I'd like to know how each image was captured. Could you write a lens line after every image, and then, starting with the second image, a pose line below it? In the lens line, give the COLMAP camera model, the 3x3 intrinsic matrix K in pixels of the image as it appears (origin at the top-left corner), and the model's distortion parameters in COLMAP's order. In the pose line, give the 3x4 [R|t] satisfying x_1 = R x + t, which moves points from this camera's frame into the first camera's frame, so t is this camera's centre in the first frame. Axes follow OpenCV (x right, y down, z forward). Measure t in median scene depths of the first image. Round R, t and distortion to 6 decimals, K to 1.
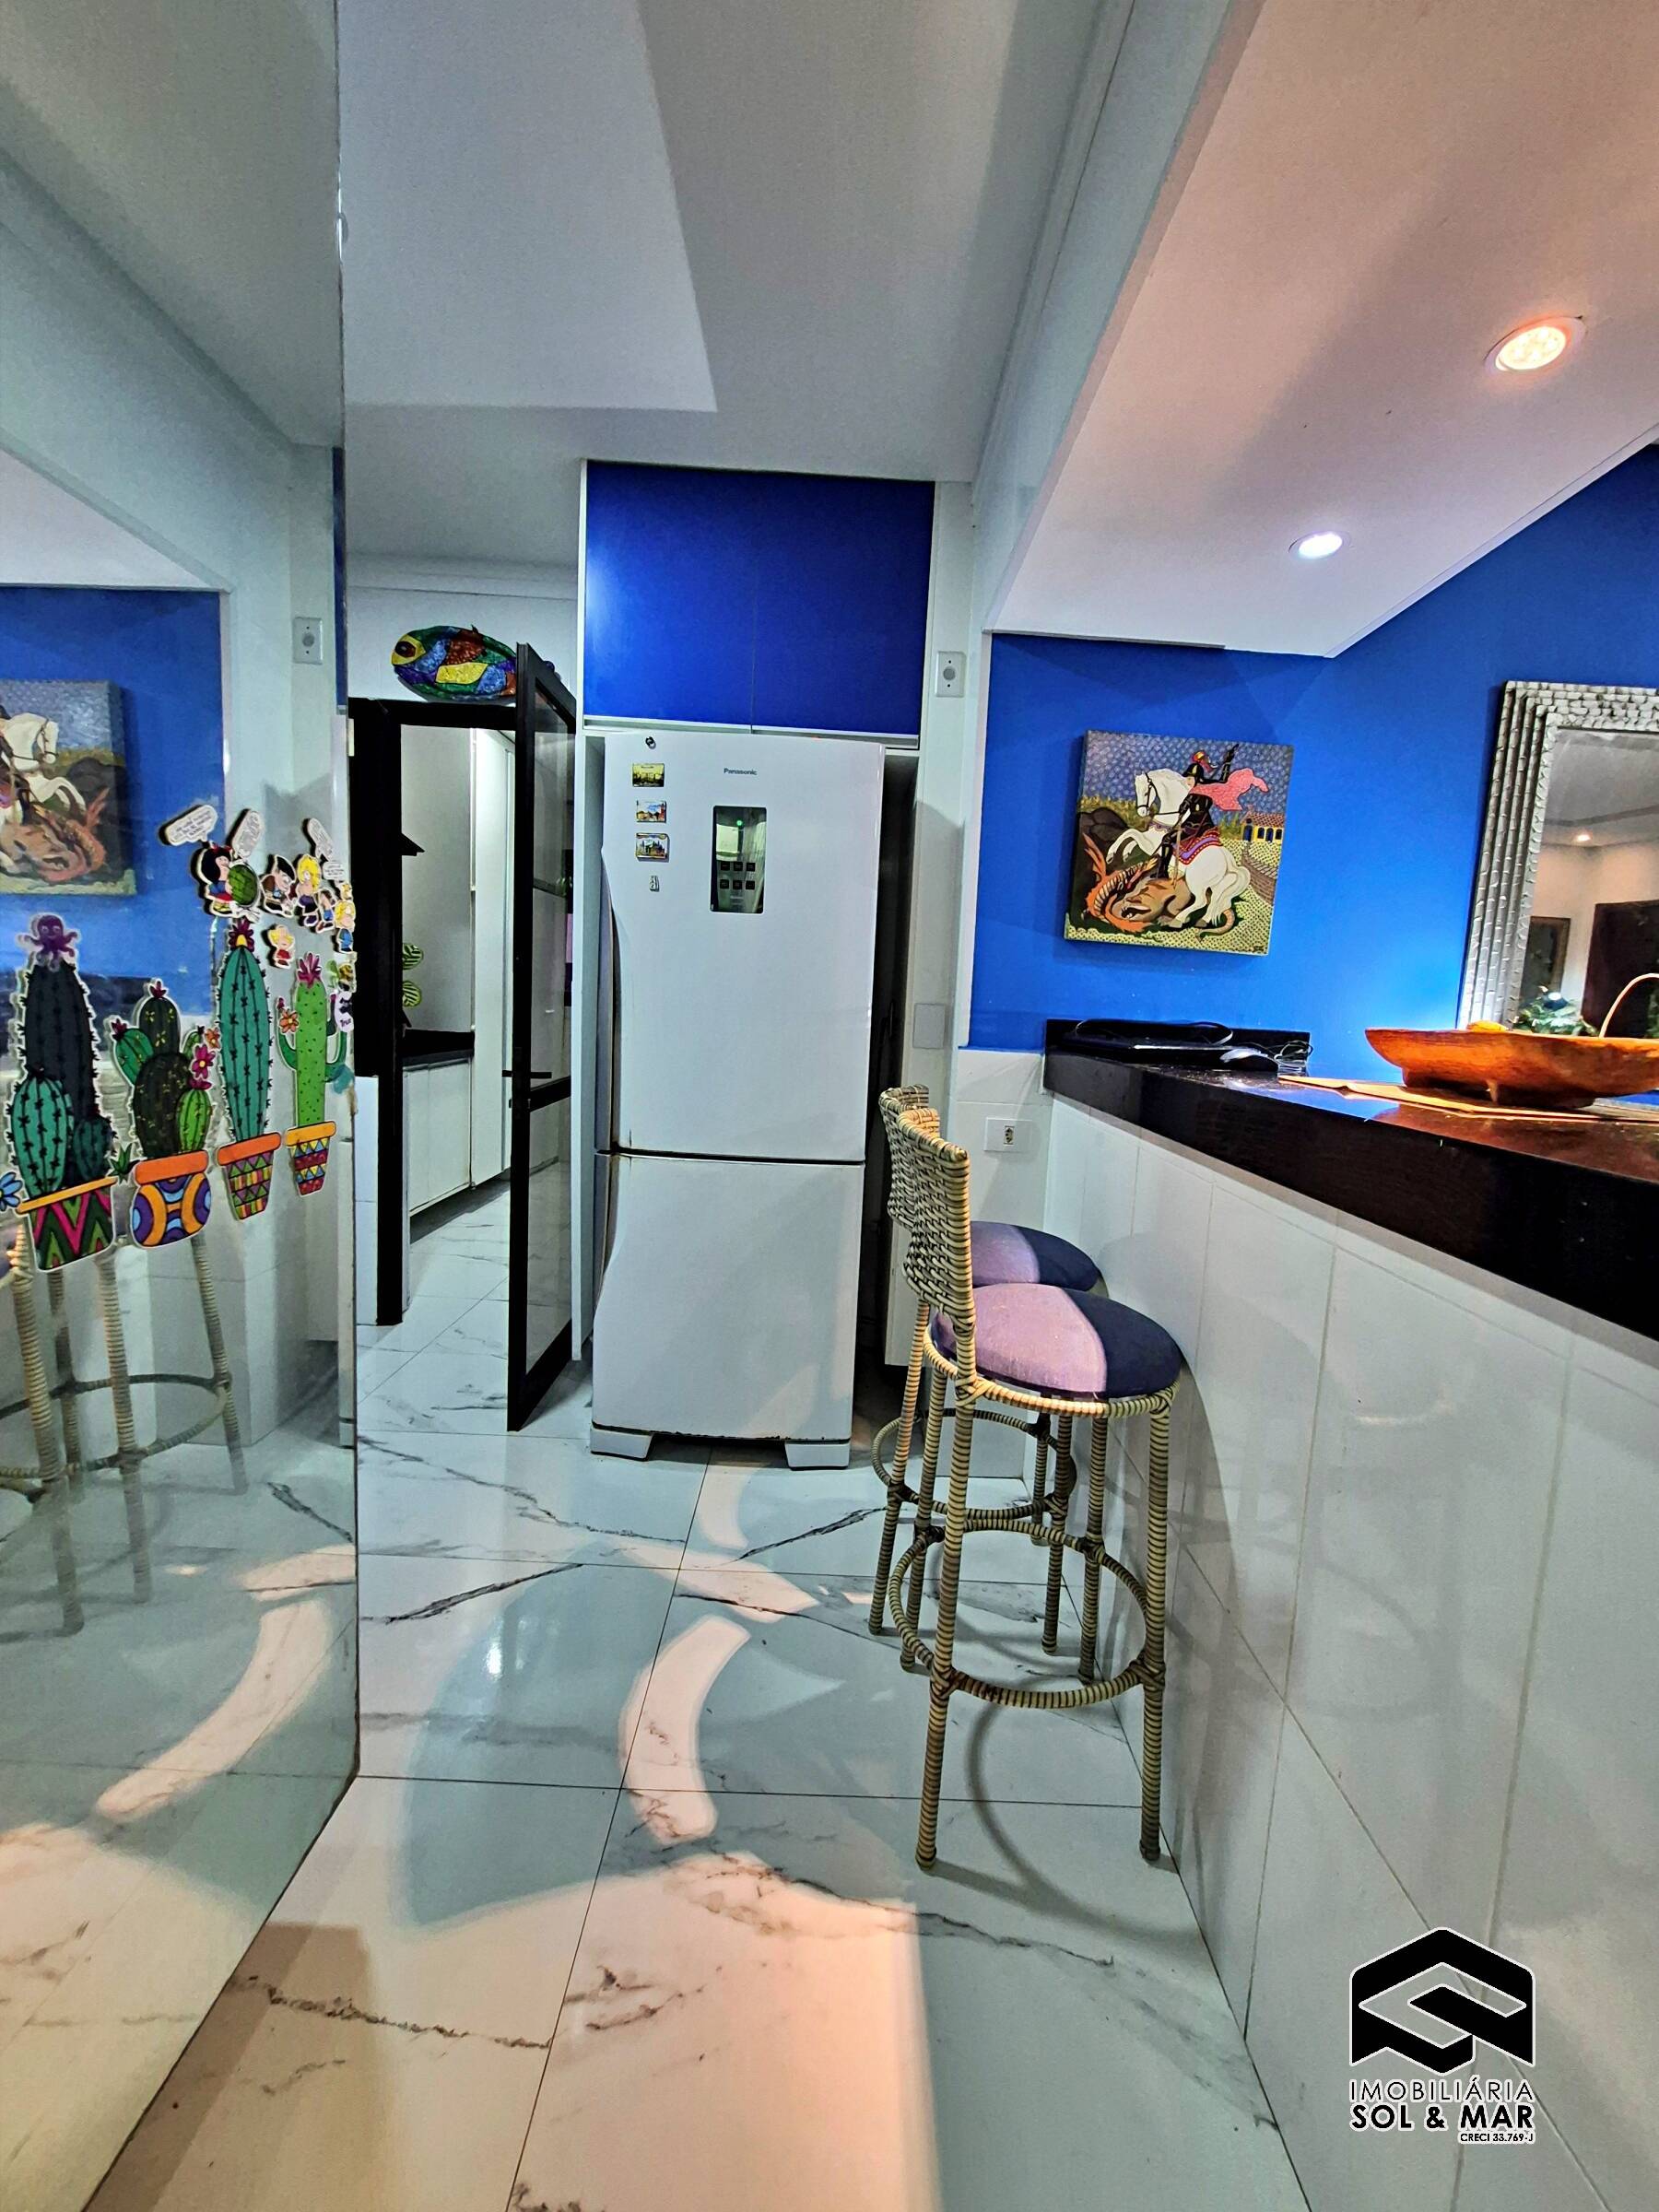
lens RADIAL K [[862.7, 0, 842.1], [0, 862.7, 1101.7], [0, 0, 1]] dist [0.003159, -0.000758]
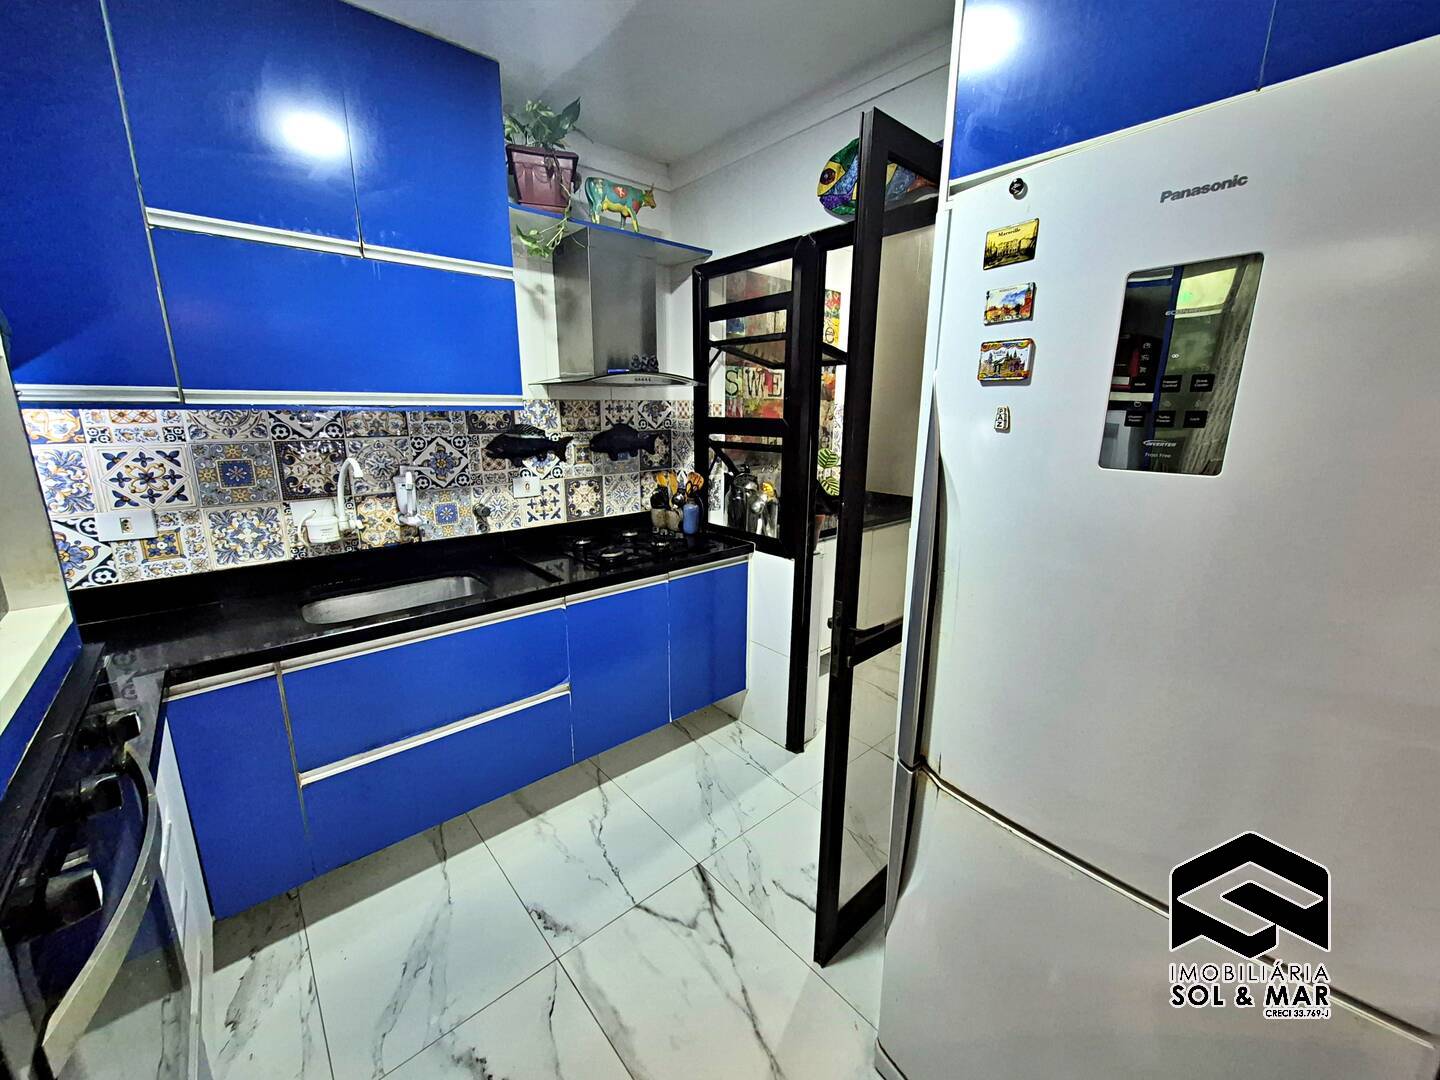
lens RADIAL K [[561.6, 0, 712.1], [0, 561.6, 534.2], [0, 0, 1]] dist [0.003159, -0.000758]
pose [[0.648056, 0.119176, -0.752211, -0.033636], [-0.056984, 0.992500, 0.108153, -0.202620], [0.759458, -0.027225, 0.649986, 0.565943]]
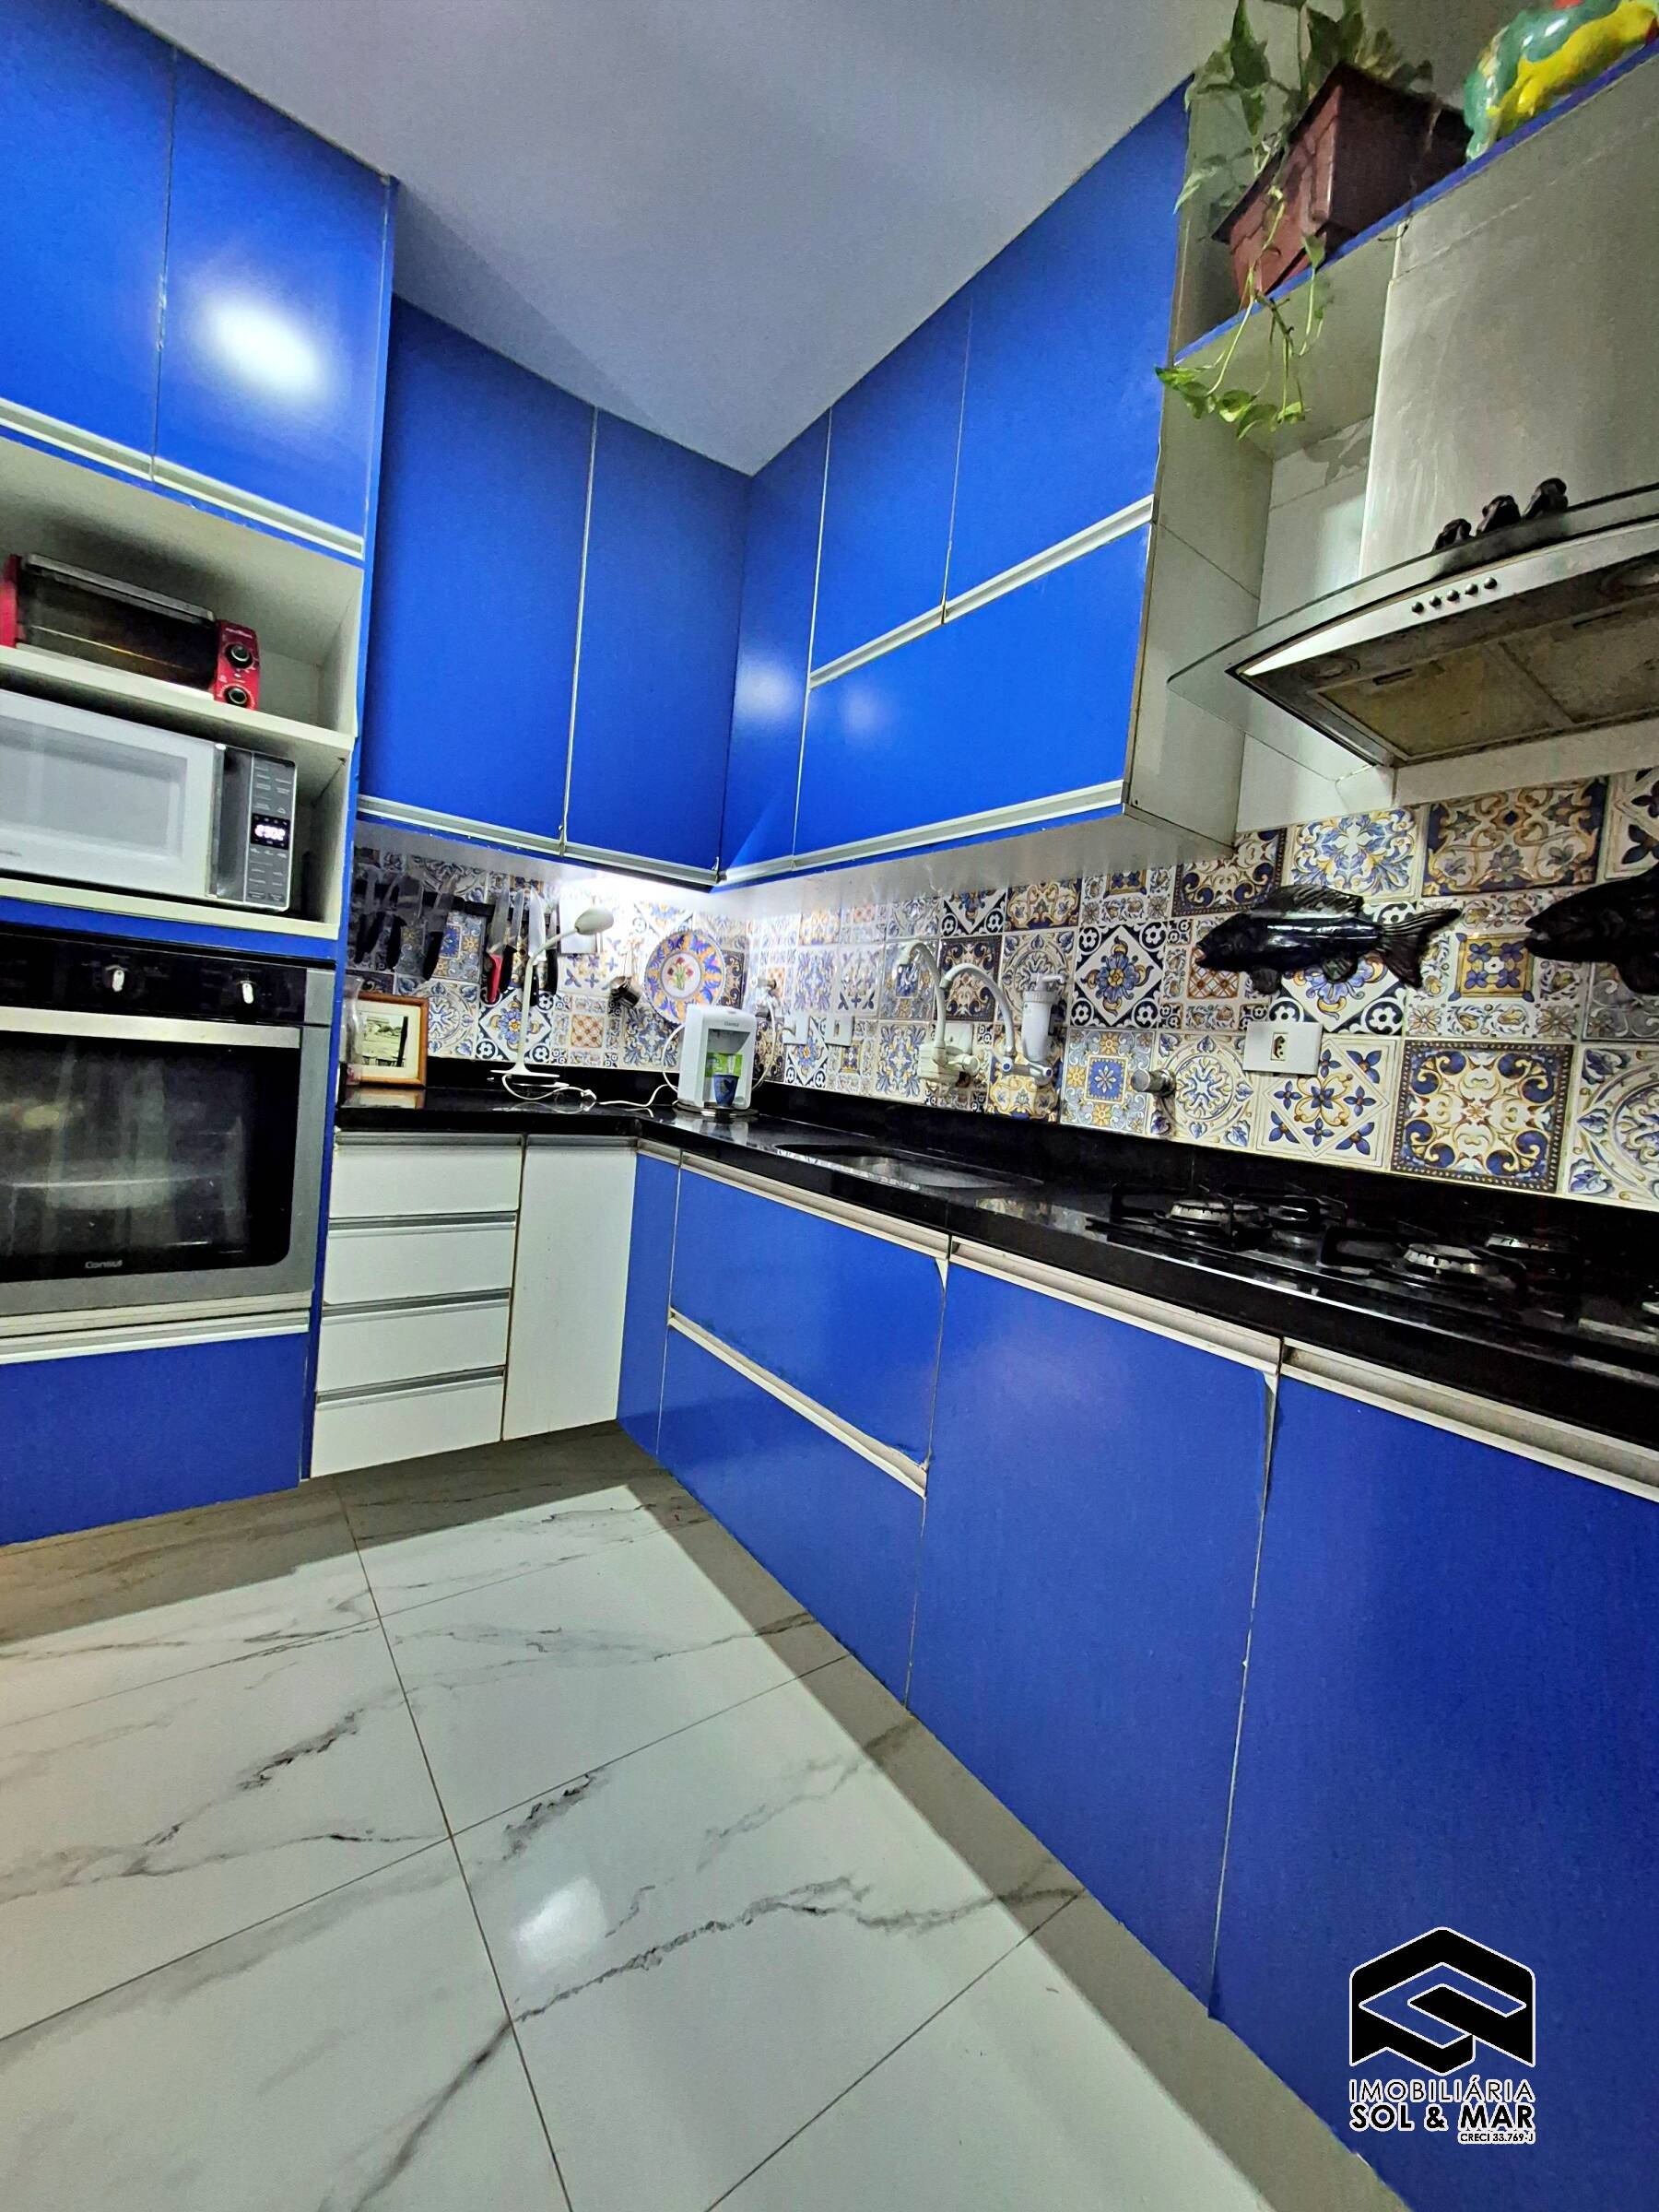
lens RADIAL K [[862.7, 0, 845.9], [0, 862.7, 1091.8], [0, 0, 1]] dist [0.003159, -0.000758]
pose [[-0.793283, -0.101642, -0.600309, -0.480320], [-0.198665, 0.975215, 0.097408, -0.117926], [0.575529, 0.196532, -0.793814, 1.364623]]
